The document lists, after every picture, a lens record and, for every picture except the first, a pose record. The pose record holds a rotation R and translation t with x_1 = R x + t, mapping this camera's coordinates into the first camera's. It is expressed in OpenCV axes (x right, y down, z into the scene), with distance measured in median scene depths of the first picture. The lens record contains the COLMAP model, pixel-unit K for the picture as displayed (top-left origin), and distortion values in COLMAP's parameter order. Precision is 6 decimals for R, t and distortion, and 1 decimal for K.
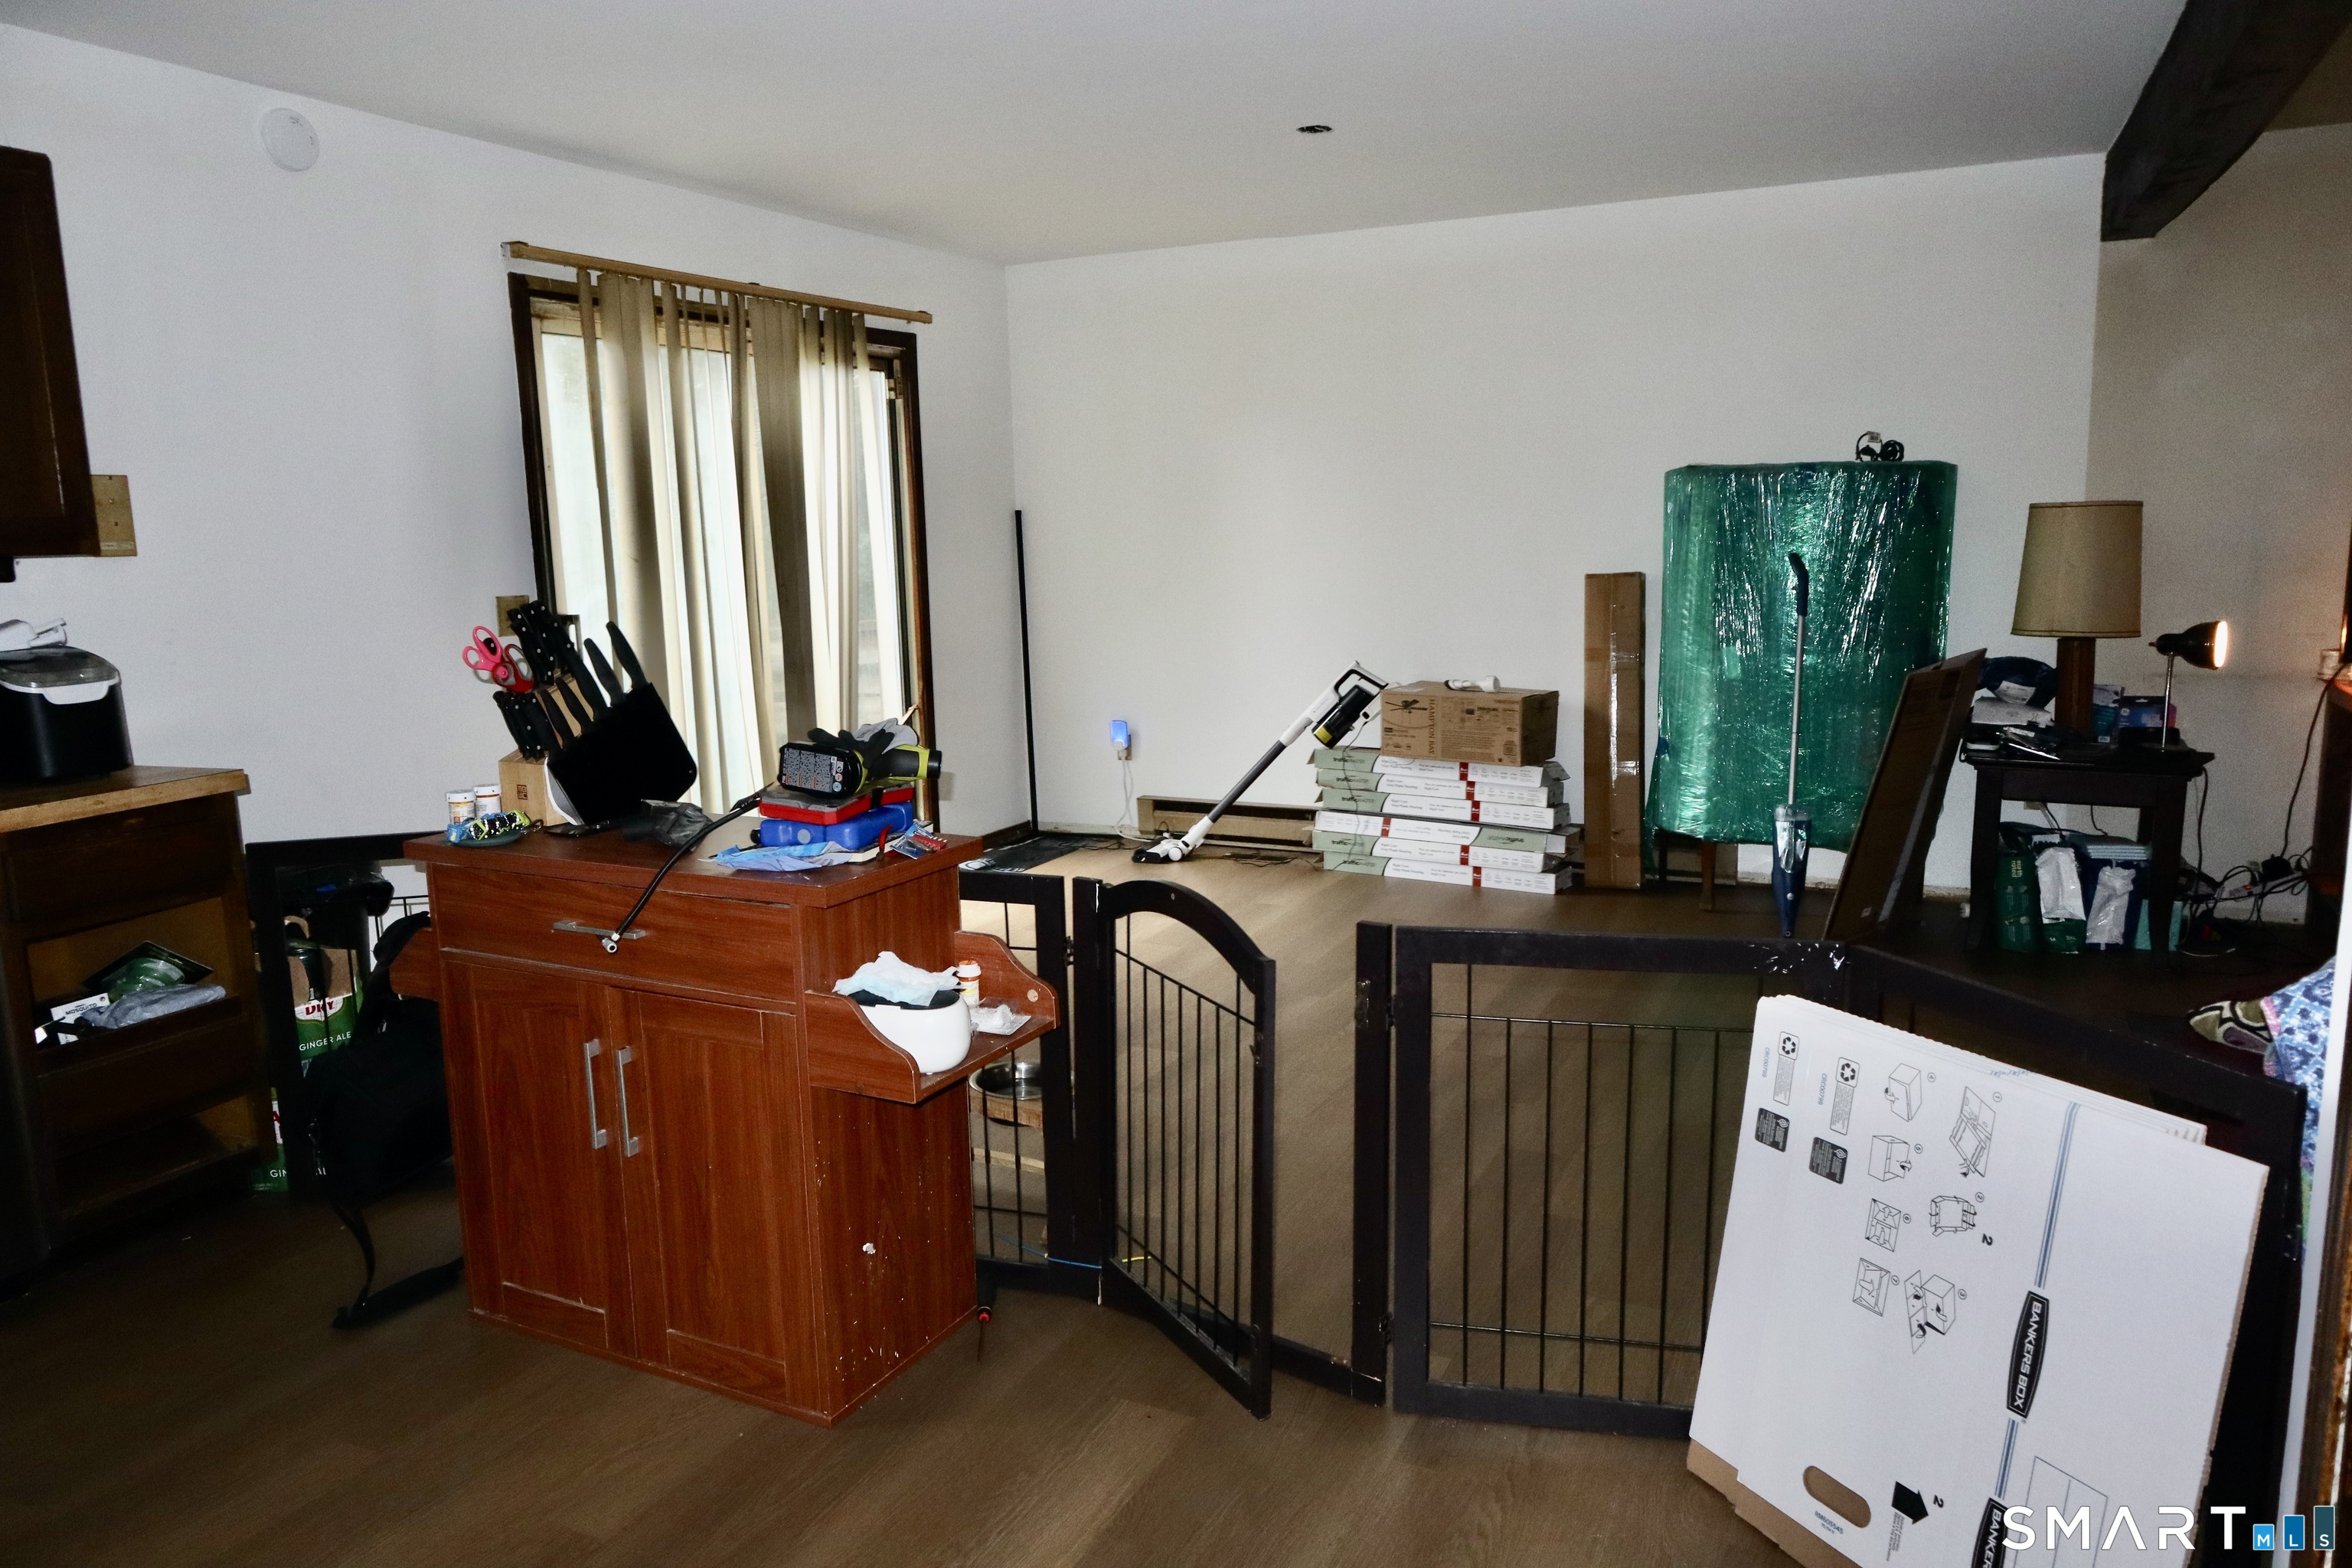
lens RADIAL K [[1583.8, 0, 1173.4], [0, 1583.8, 790.9], [0, 0, 1]] dist [-0.003015, 0.000023]
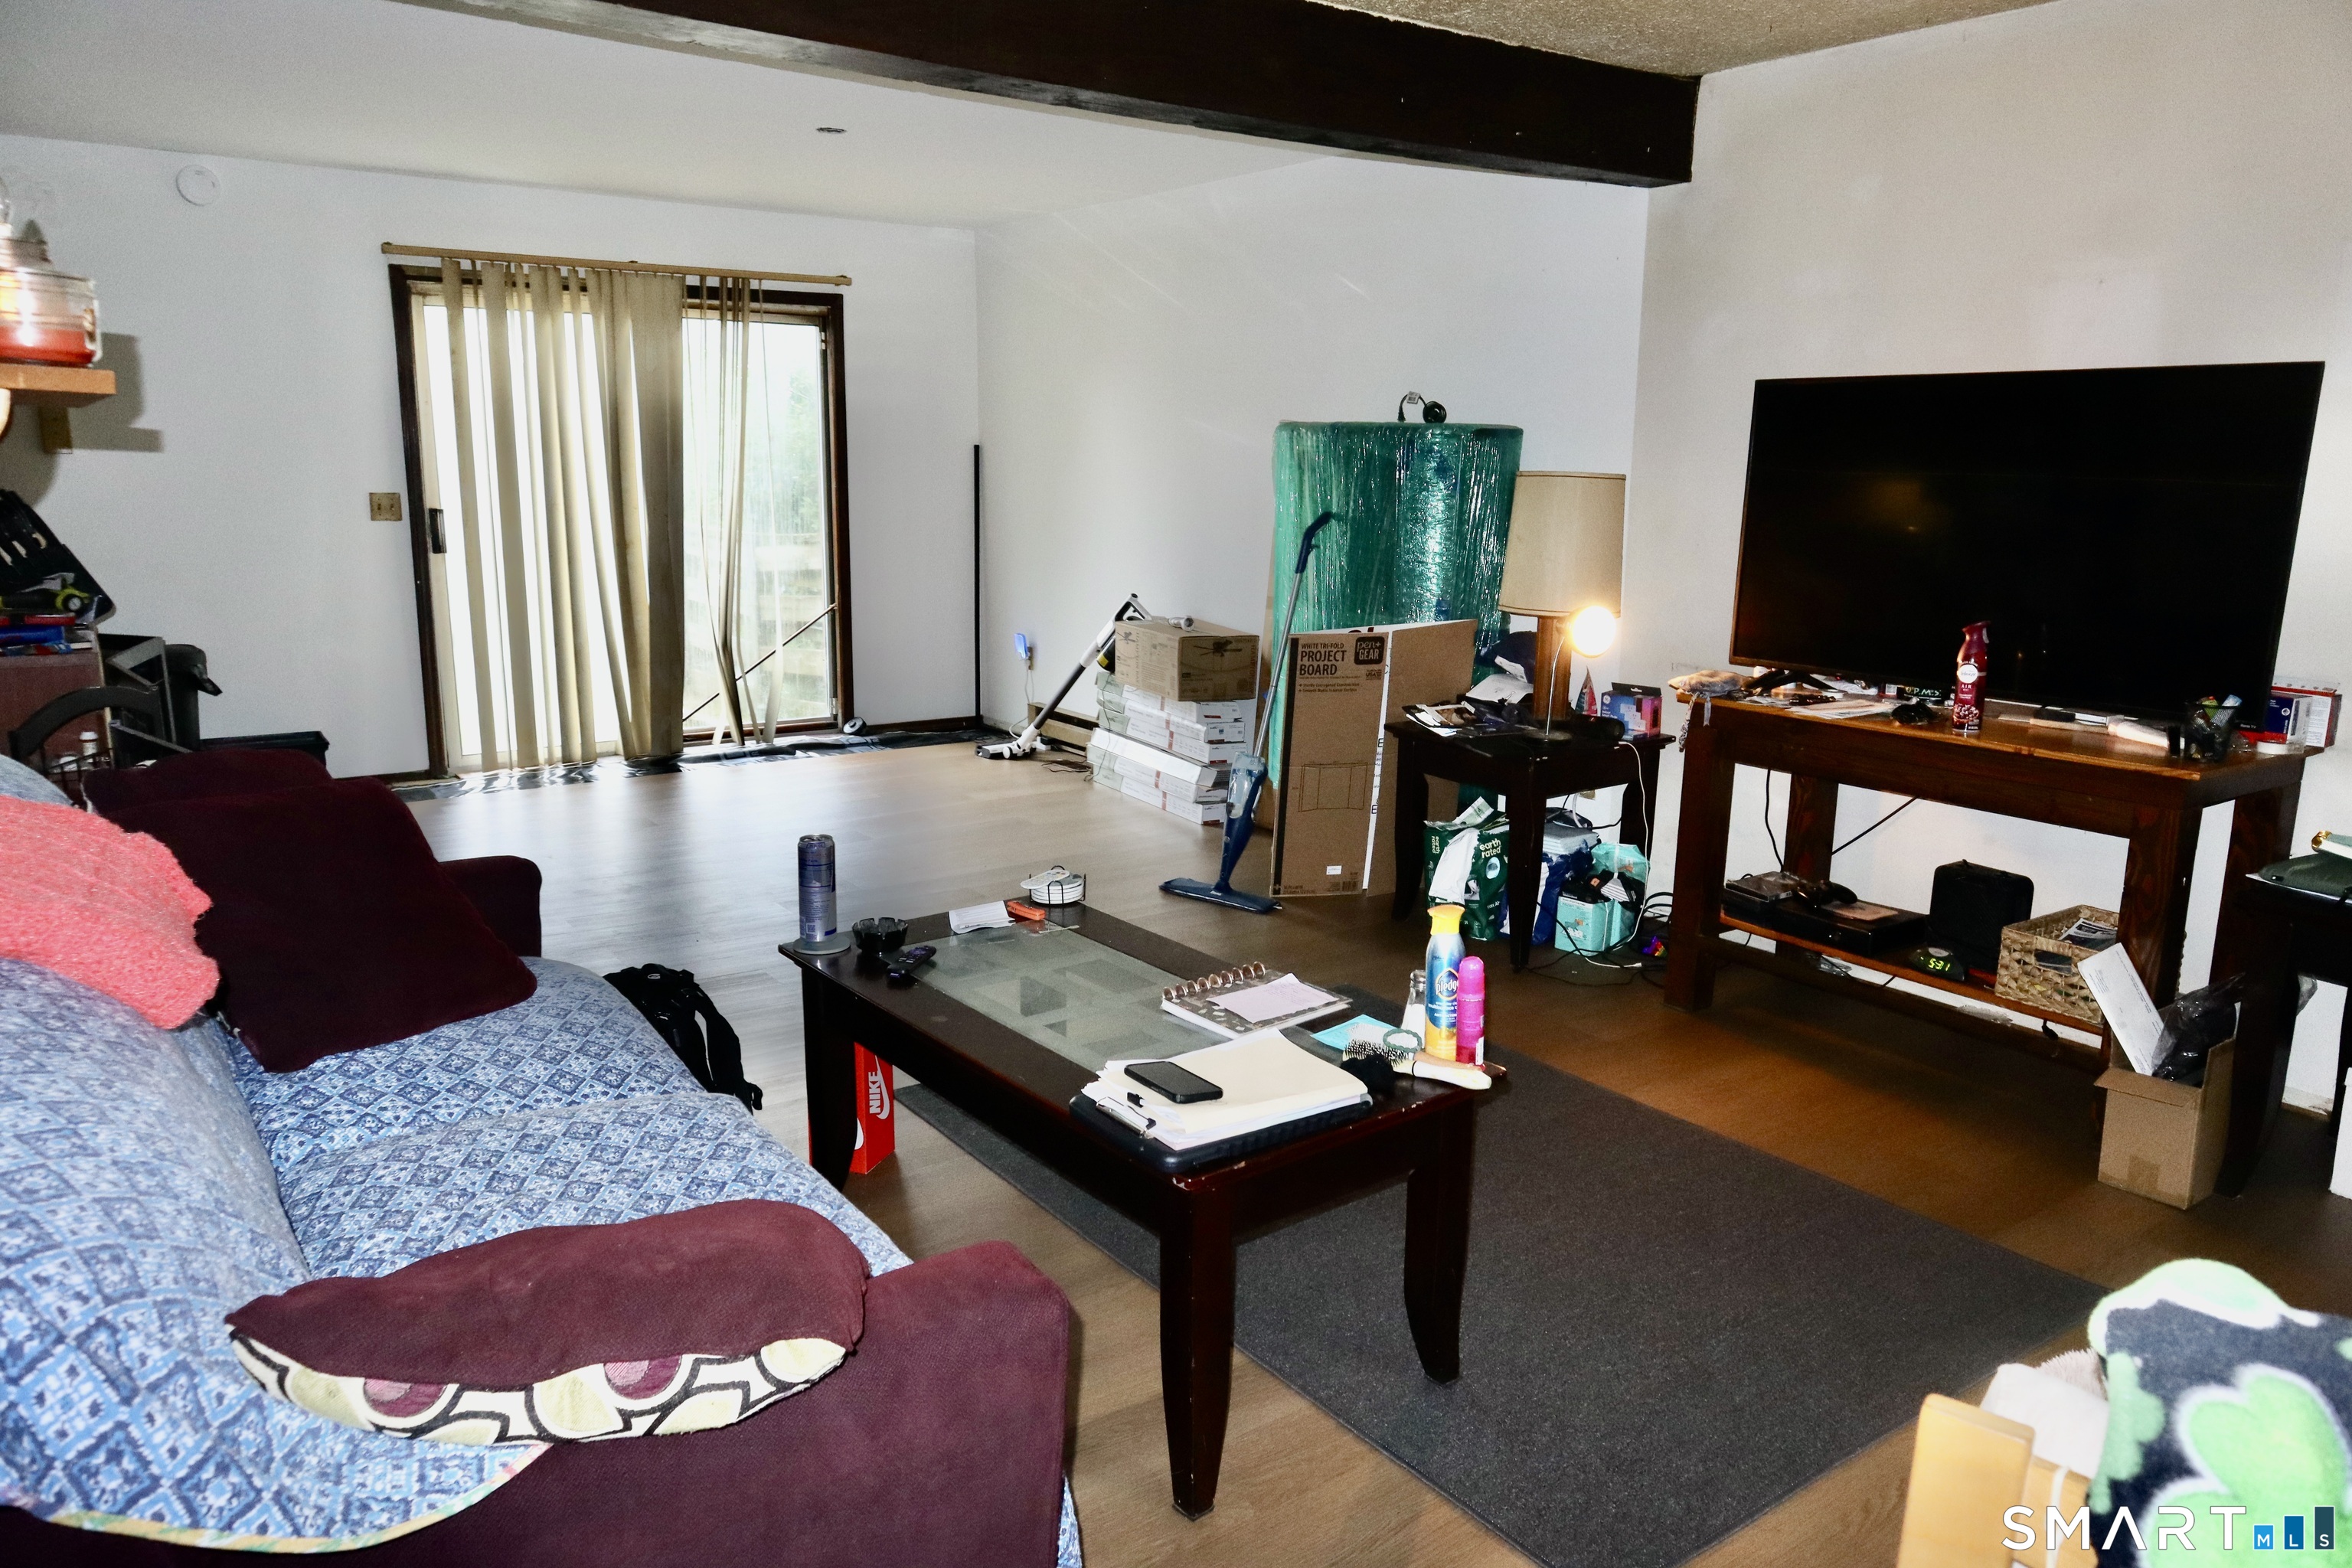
lens RADIAL K [[1583.8, 0, 1153.6], [0, 1583.8, 780.8], [0, 0, 1]] dist [-0.003015, 0.000023]
pose [[0.883548, 0.128812, -0.450279, 0.710677], [-0.111828, 0.991648, 0.064252, -0.029292], [0.454795, -0.006416, 0.890573, 0.039909]]
